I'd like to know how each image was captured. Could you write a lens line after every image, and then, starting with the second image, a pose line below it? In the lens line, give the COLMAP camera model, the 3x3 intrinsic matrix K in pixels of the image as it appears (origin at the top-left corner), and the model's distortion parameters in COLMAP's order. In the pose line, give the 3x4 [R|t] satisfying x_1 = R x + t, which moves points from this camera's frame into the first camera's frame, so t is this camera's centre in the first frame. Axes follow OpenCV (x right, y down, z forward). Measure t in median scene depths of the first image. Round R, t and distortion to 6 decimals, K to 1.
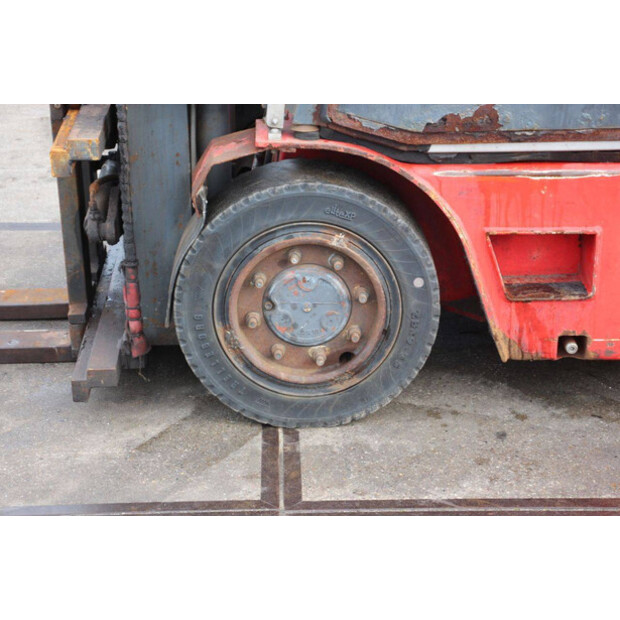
lens RADIAL K [[1453.5, 0, 310.0], [0, 1453.5, 310.0], [0, 0, 1]] dist [0.381045, 0.217770]
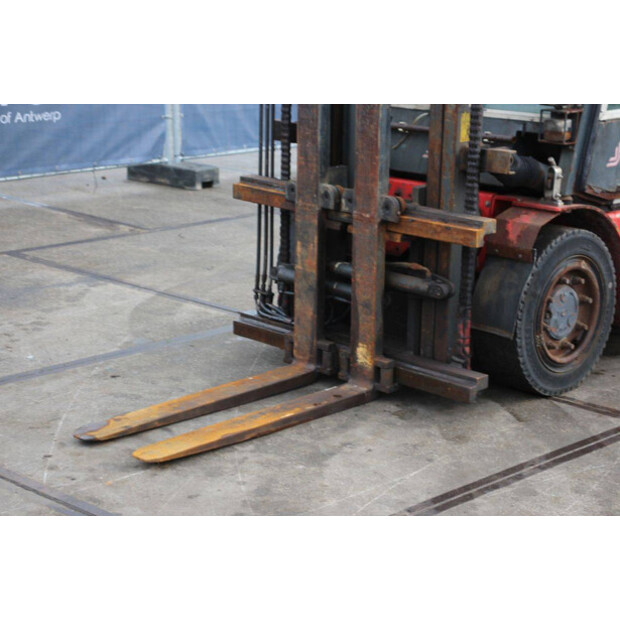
lens RADIAL K [[1453.5, 0, 310.0], [0, 1453.5, 310.0], [0, 0, 1]] dist [0.381045, 0.217770]
pose [[0.716705, -0.157384, 0.679385, -1.283636], [0.244756, 0.968998, -0.033726, -0.018444], [-0.653014, 0.190455, 0.733007, 0.016737]]
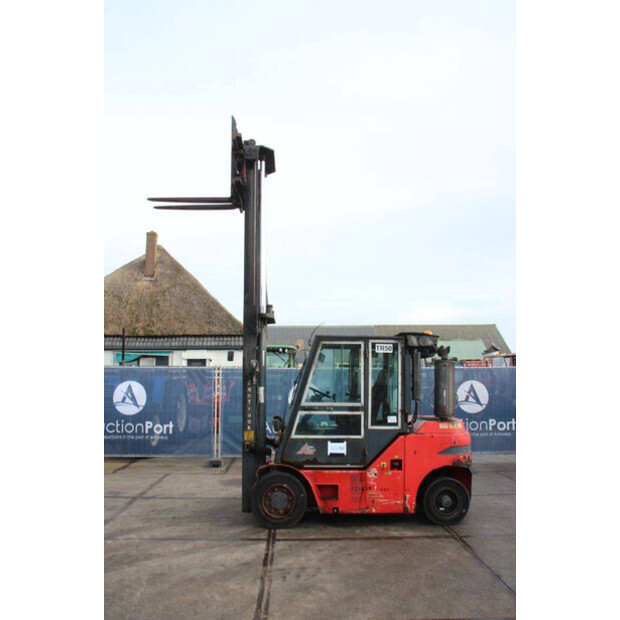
lens RADIAL K [[537.9, 0, 310.0], [0, 537.9, 310.0], [0, 0, 1]] dist [-0.138025, 0.131226]
pose [[0.999973, 0.004082, 0.006166, 0.086667], [-0.000534, 0.871528, -0.490346, 0.300906], [-0.007376, 0.490329, 0.871506, -0.797423]]
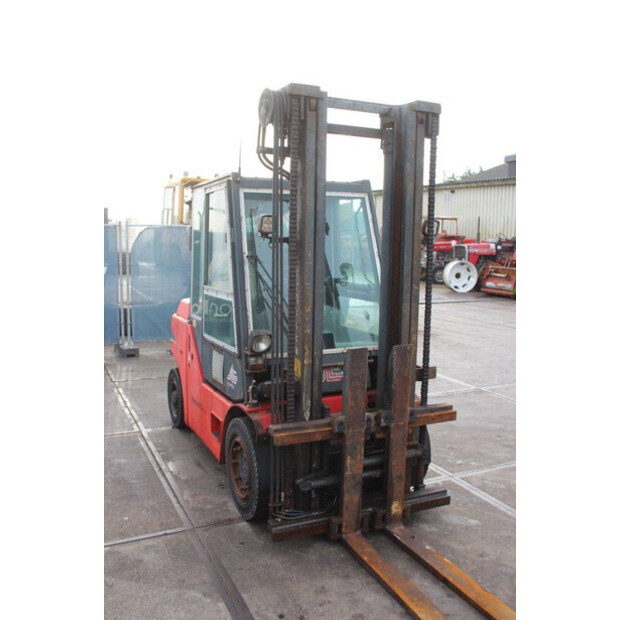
lens RADIAL K [[588.0, 0, 310.0], [0, 588.0, 310.0], [0, 0, 1]] dist [-0.069715, -0.000511]
pose [[-0.398952, -0.118322, 0.909306, -1.007731], [0.333723, 0.904900, 0.264167, -0.637225], [-0.854088, 0.408846, -0.321525, 1.445353]]
